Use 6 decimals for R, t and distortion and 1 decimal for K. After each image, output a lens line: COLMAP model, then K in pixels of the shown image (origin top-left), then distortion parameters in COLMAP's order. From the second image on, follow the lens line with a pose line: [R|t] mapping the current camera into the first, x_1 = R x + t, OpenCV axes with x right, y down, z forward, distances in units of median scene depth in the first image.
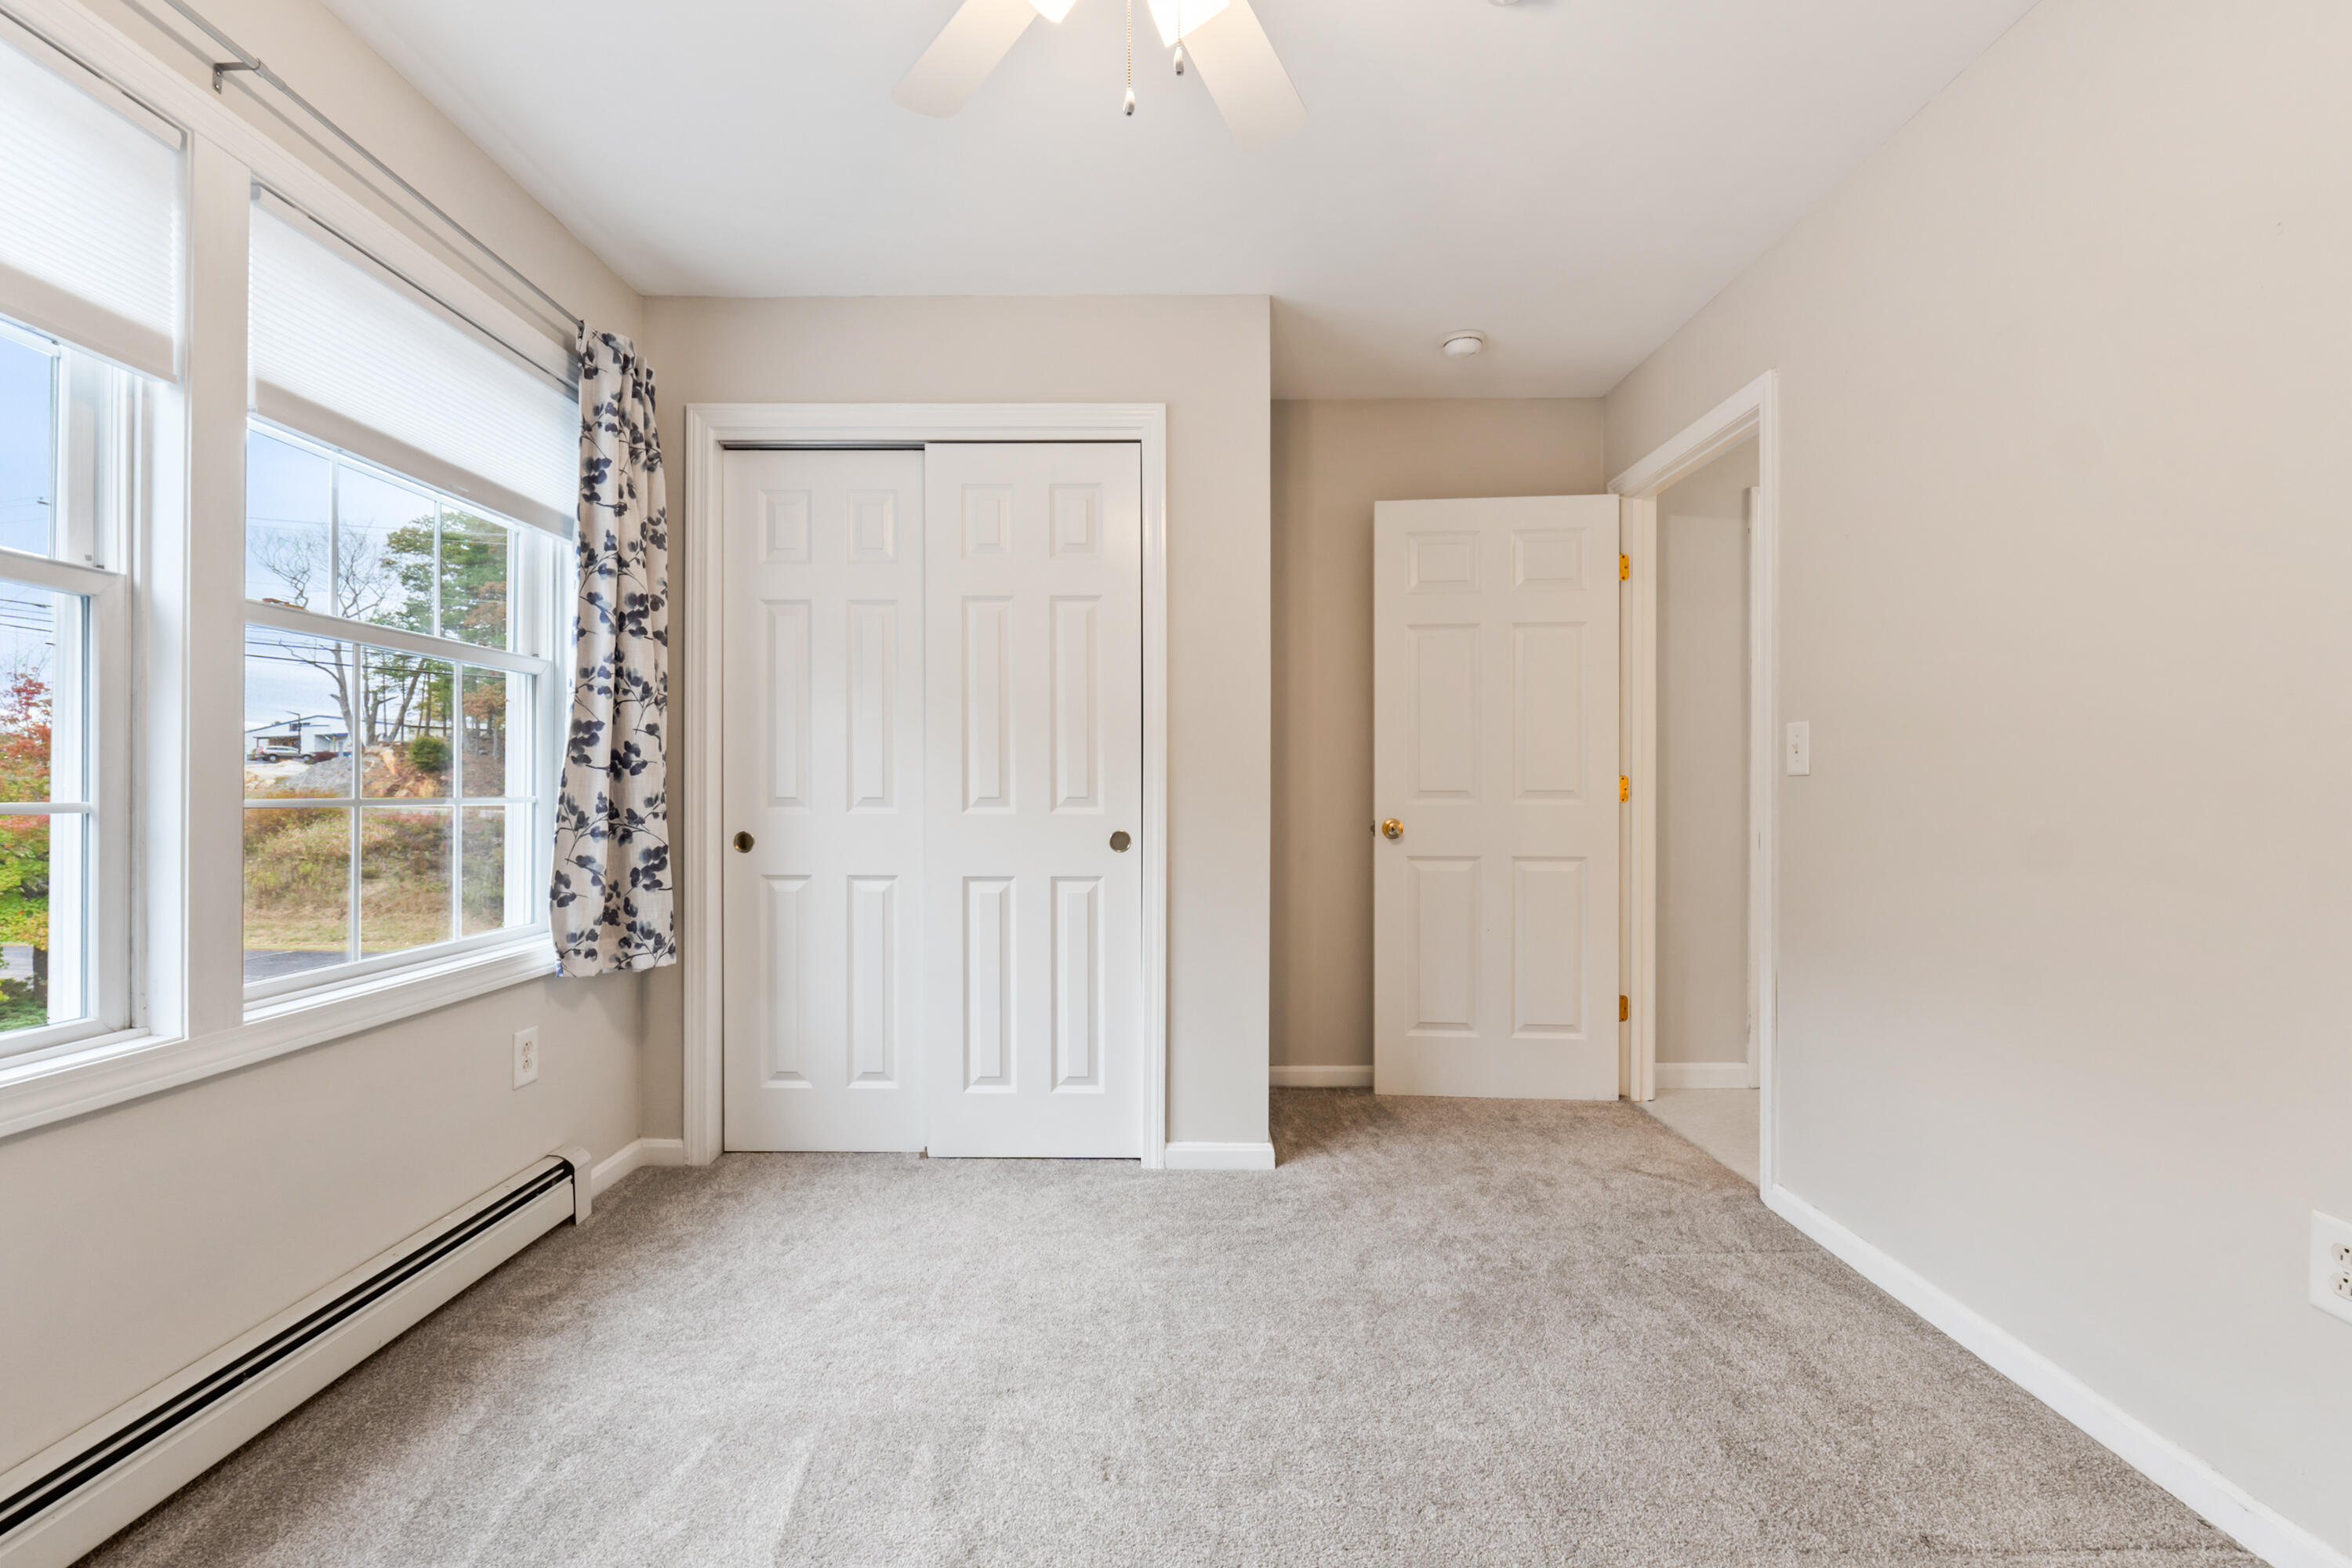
lens RADIAL K [[997.6, 0, 1177.8], [0, 997.6, 794.5], [0, 0, 1]] dist [-0.002529, -0.000365]
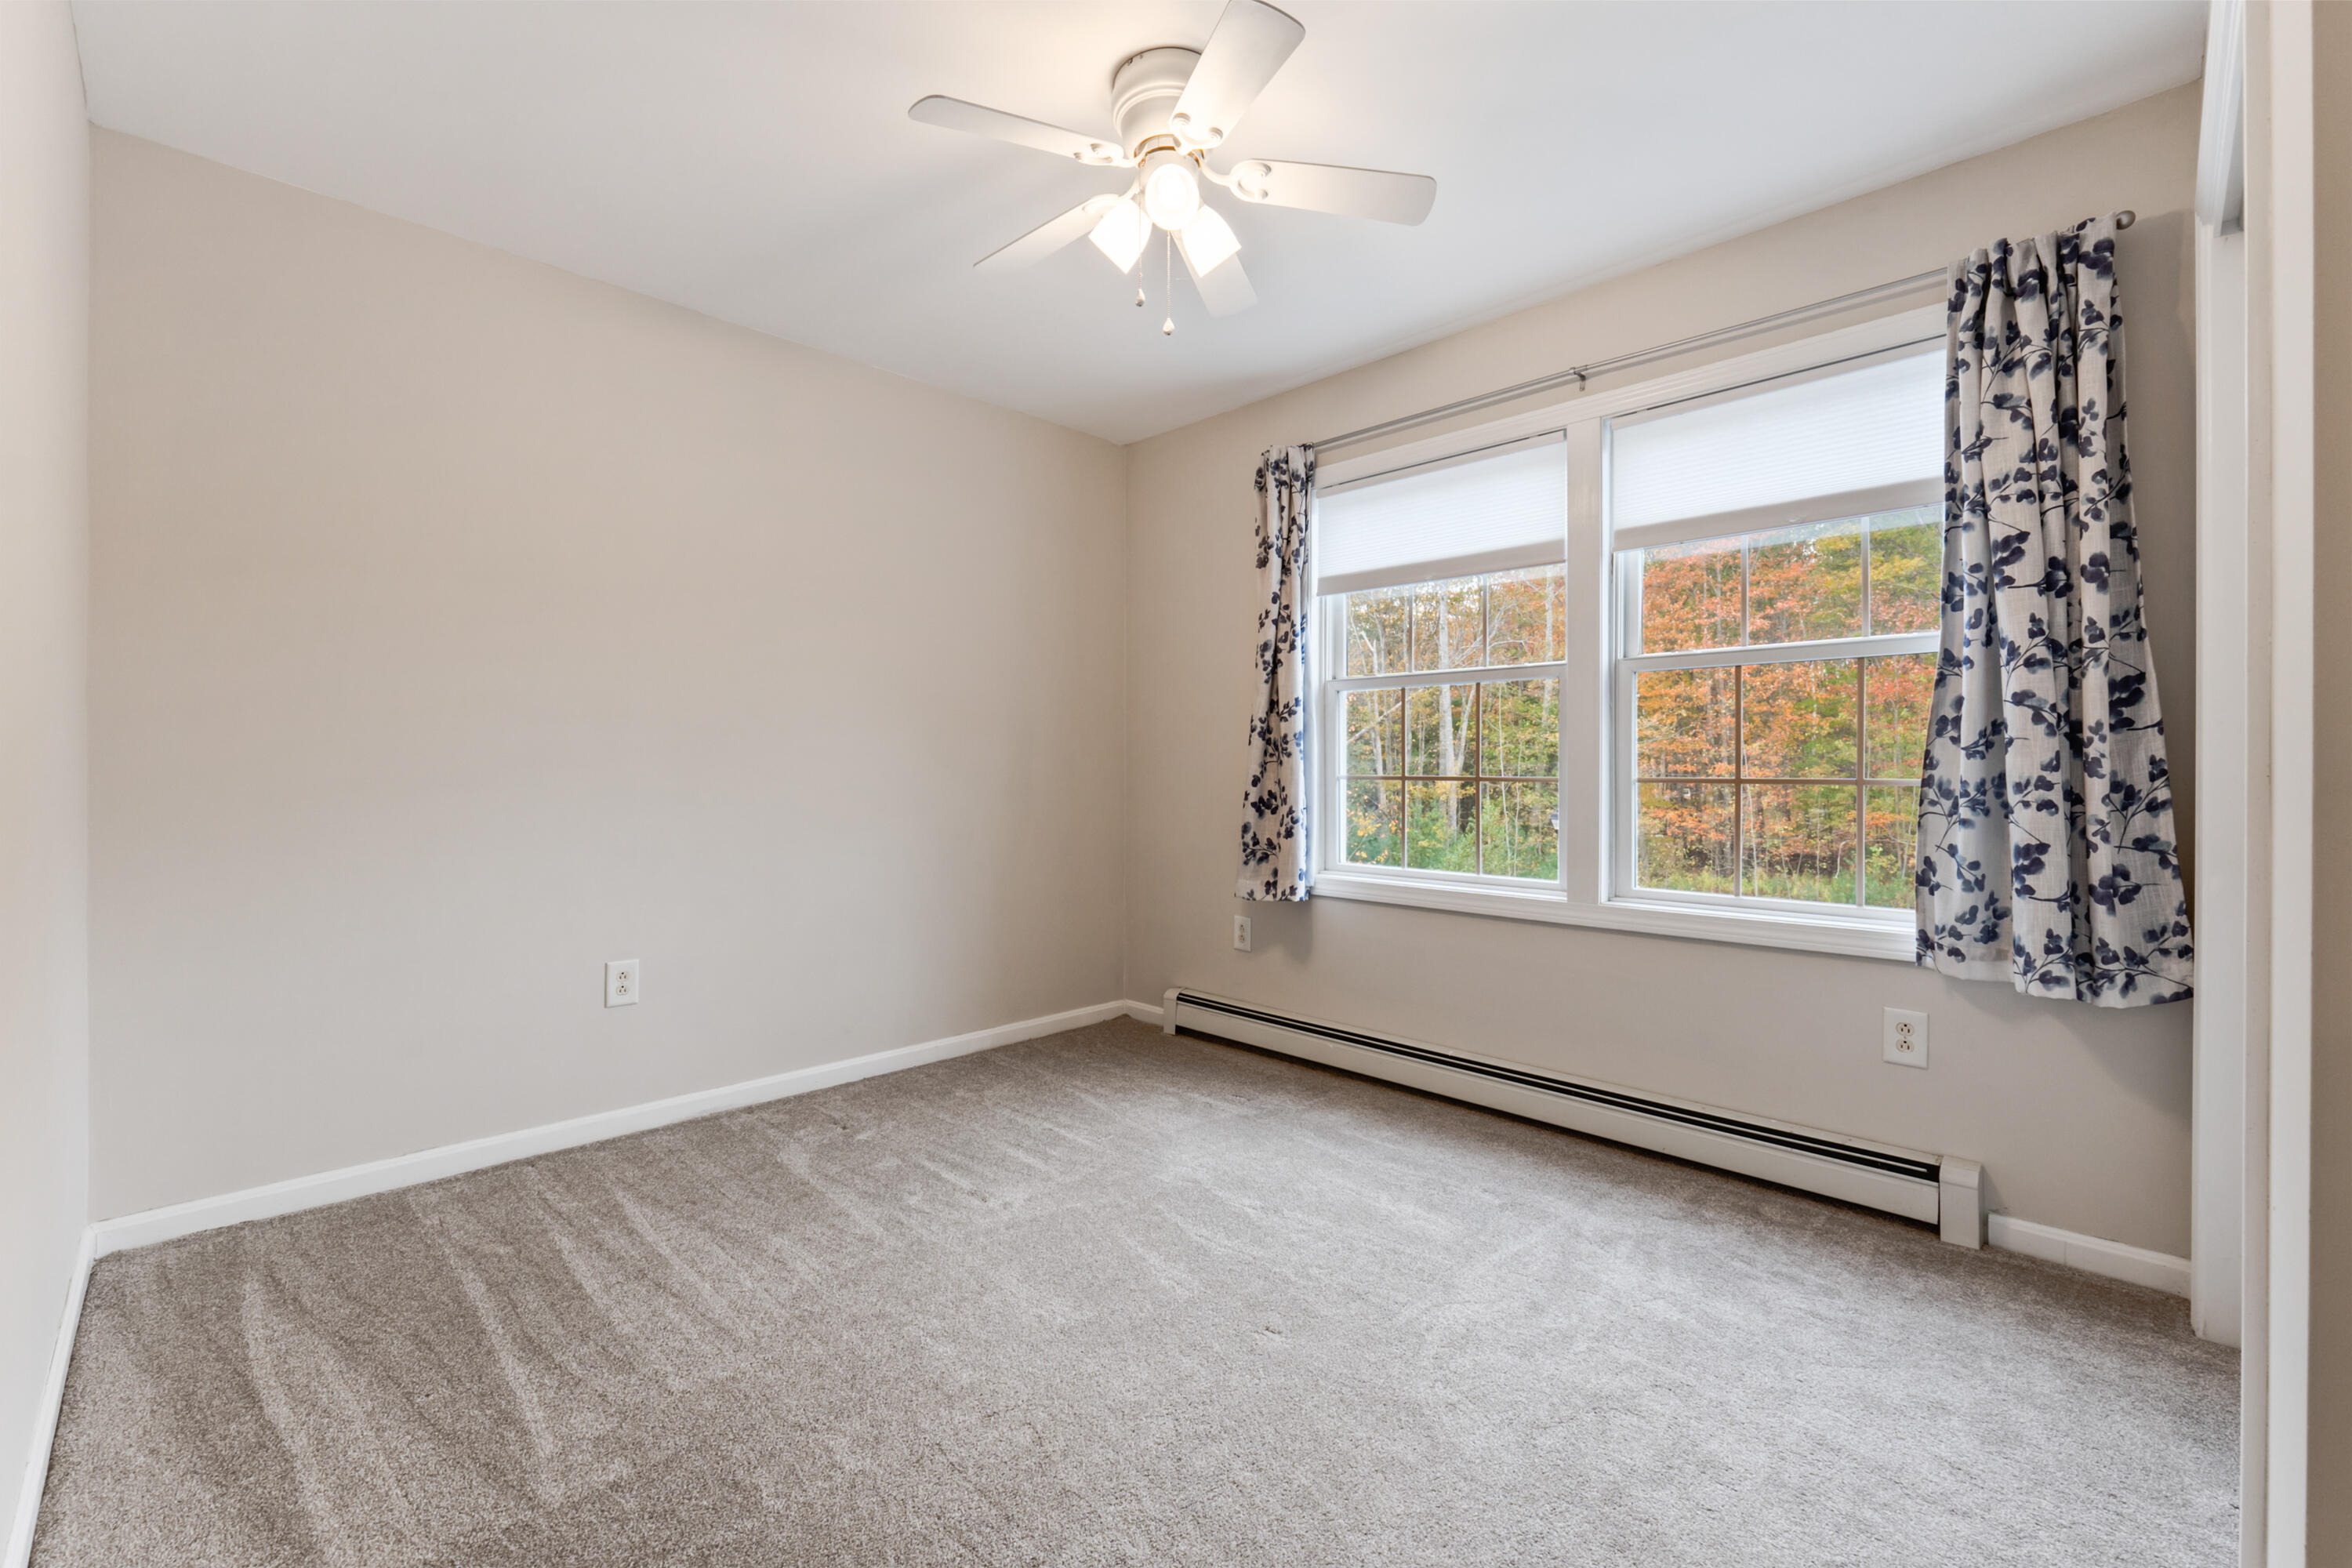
lens RADIAL K [[985.4, 0, 1170.6], [0, 985.4, 775.3], [0, 0, 1]] dist [-0.006647, 0.000085]
pose [[-0.698287, 0.002533, -0.715813, 0.552167], [-0.006398, 0.999932, 0.009780, -0.006591], [0.715789, 0.011410, -0.698223, 1.115444]]
